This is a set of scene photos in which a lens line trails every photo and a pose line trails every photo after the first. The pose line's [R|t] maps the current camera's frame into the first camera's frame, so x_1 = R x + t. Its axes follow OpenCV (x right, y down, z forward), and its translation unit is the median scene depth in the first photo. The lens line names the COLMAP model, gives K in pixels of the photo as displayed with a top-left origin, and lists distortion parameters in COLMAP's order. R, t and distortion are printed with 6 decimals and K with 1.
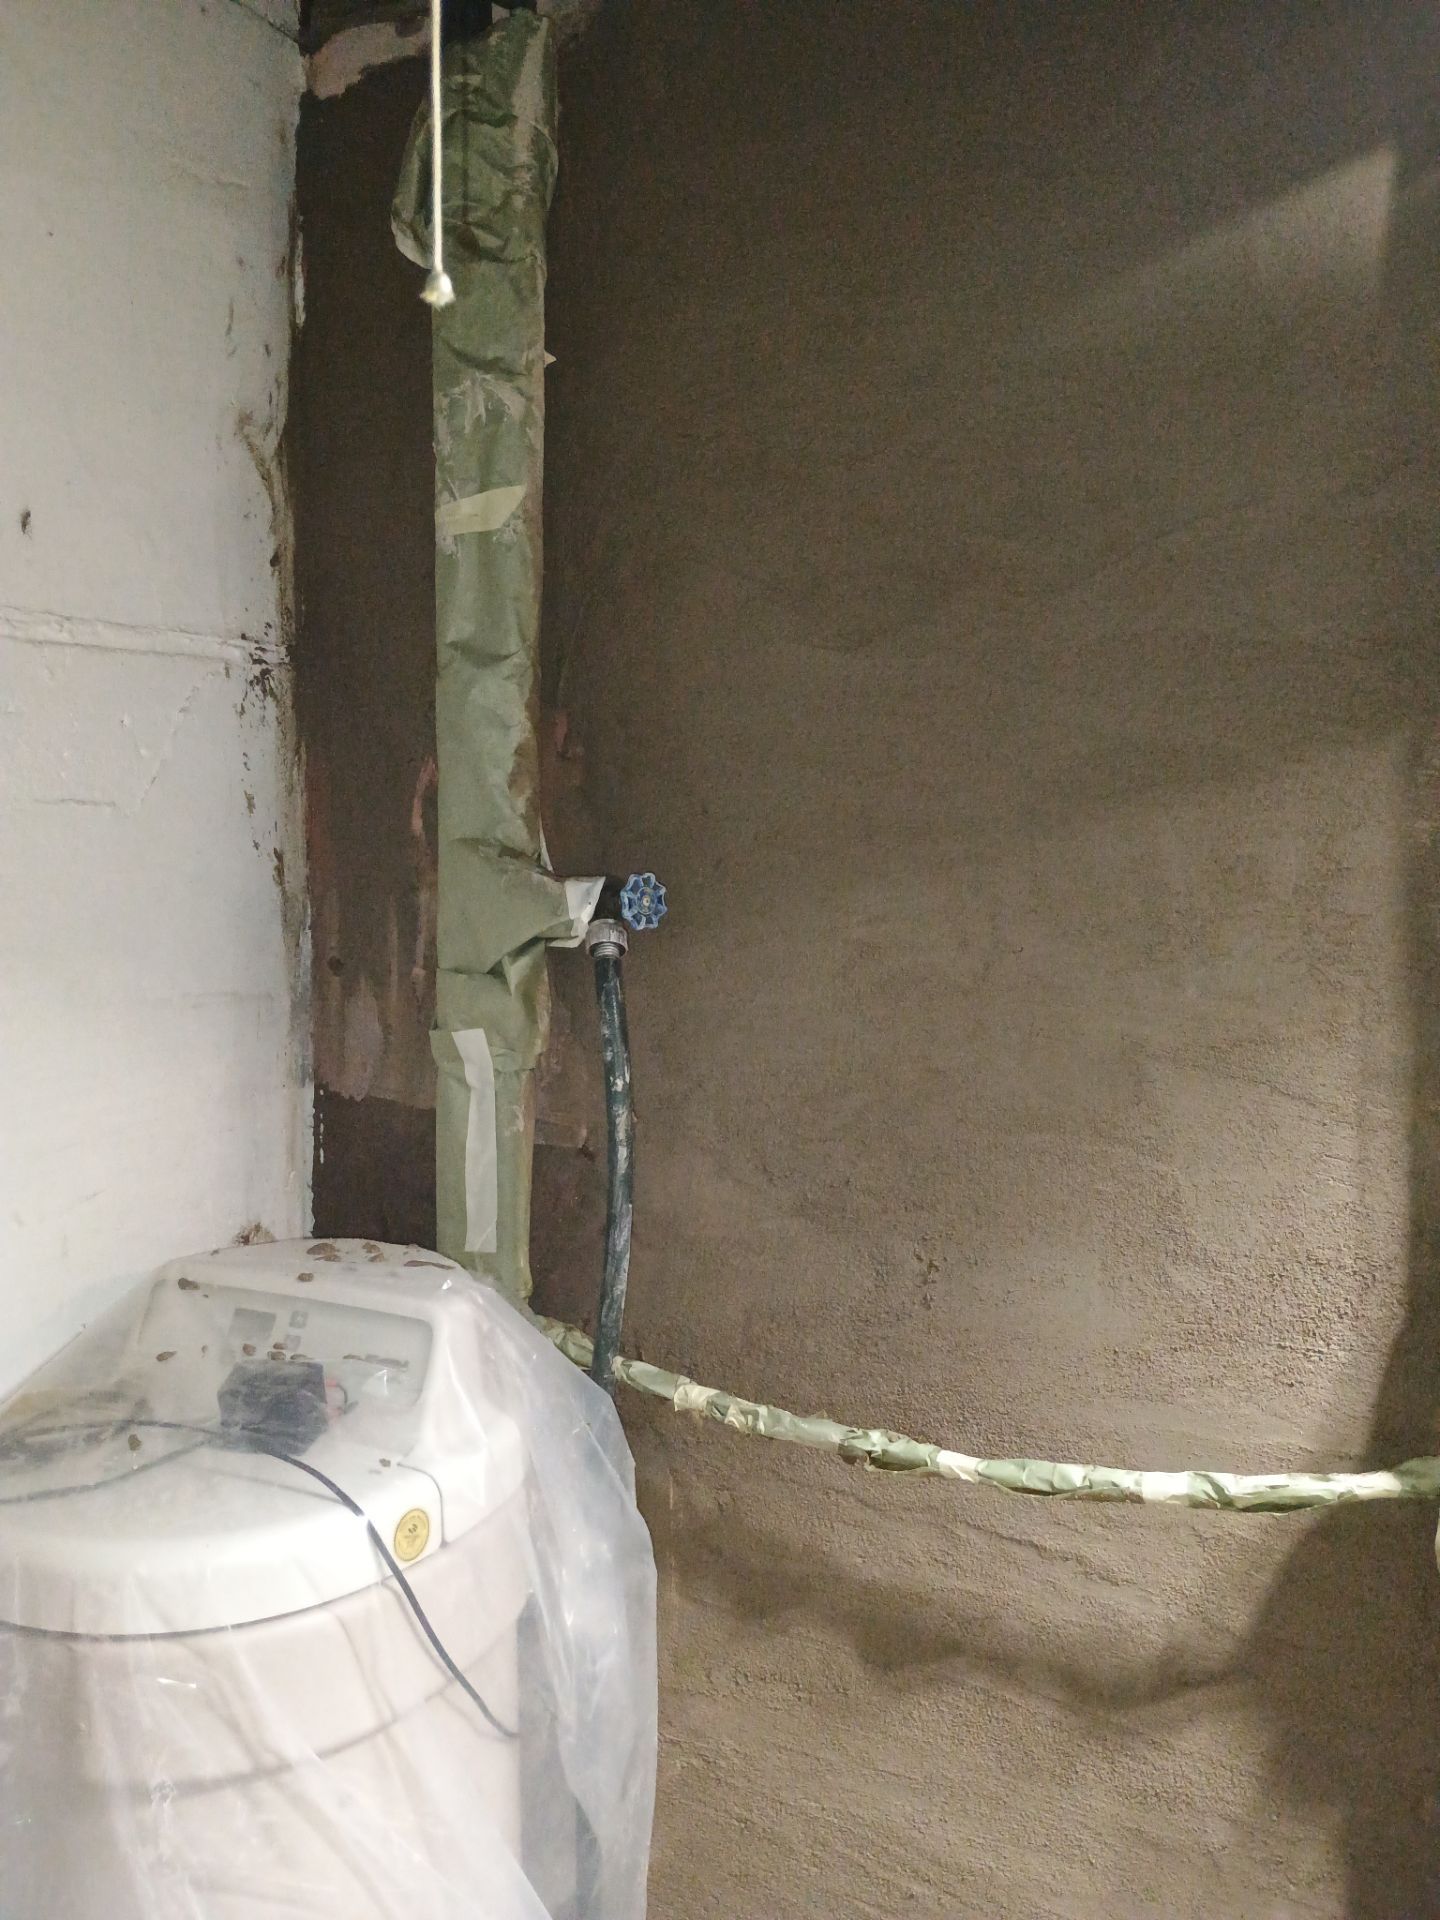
lens RADIAL K [[1660.0, 0, 702.4], [0, 1660.0, 972.9], [0, 0, 1]] dist [0.058687, -0.068998]
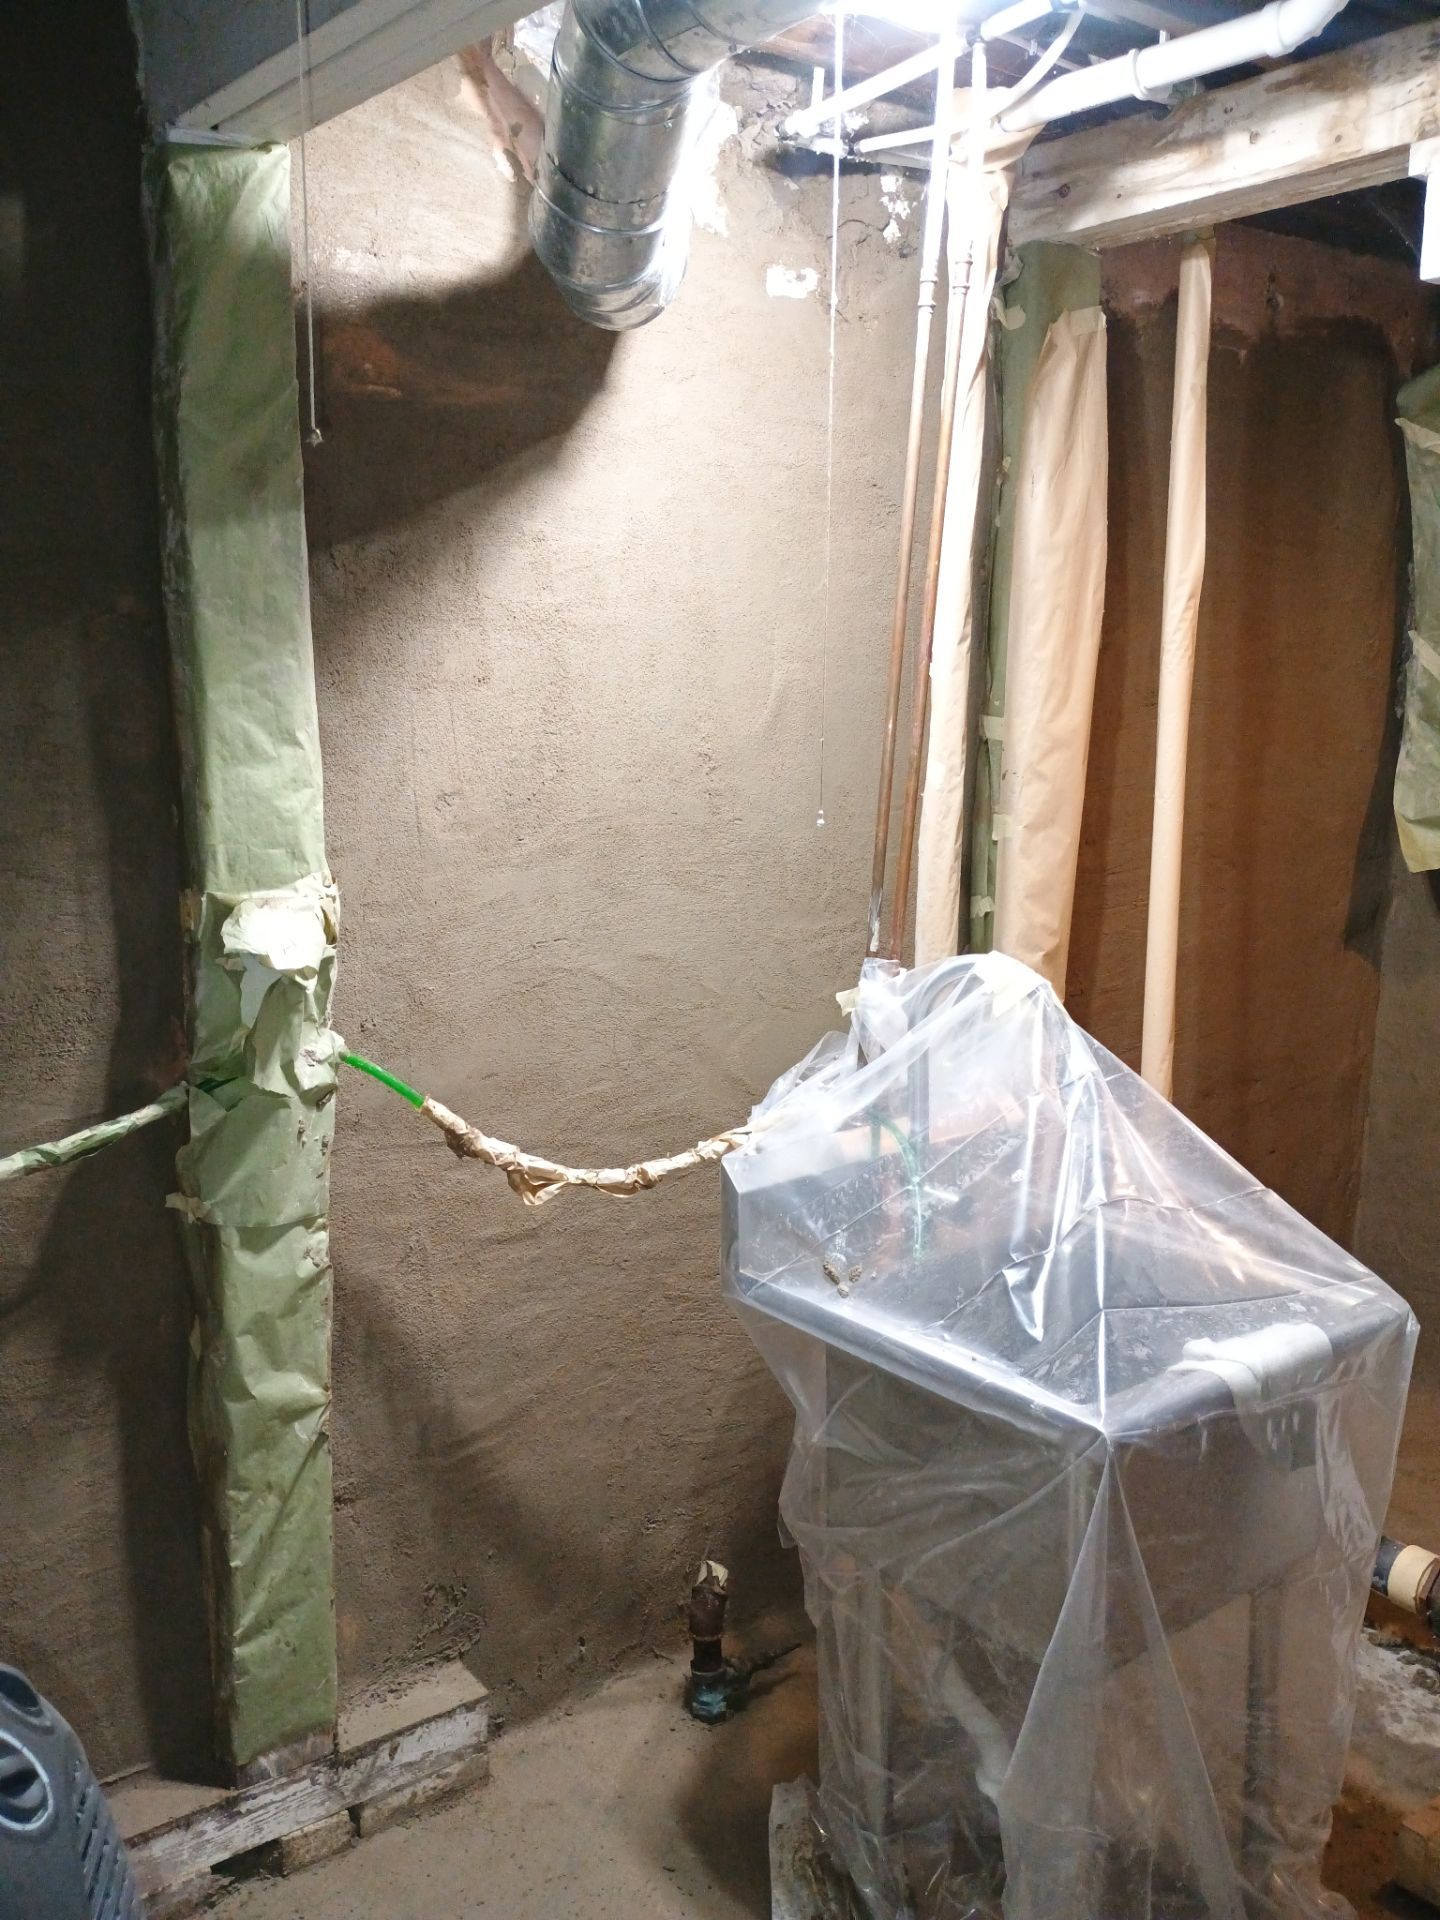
lens RADIAL K [[1674.1, 0, 696.0], [0, 1674.1, 1000.9], [0, 0, 1]] dist [0.054547, -0.063029]
pose [[0.411636, -0.184920, 0.892390, -0.654141], [0.083373, 0.982733, 0.165182, -0.010783], [-0.907526, 0.006407, 0.419946, -0.097622]]
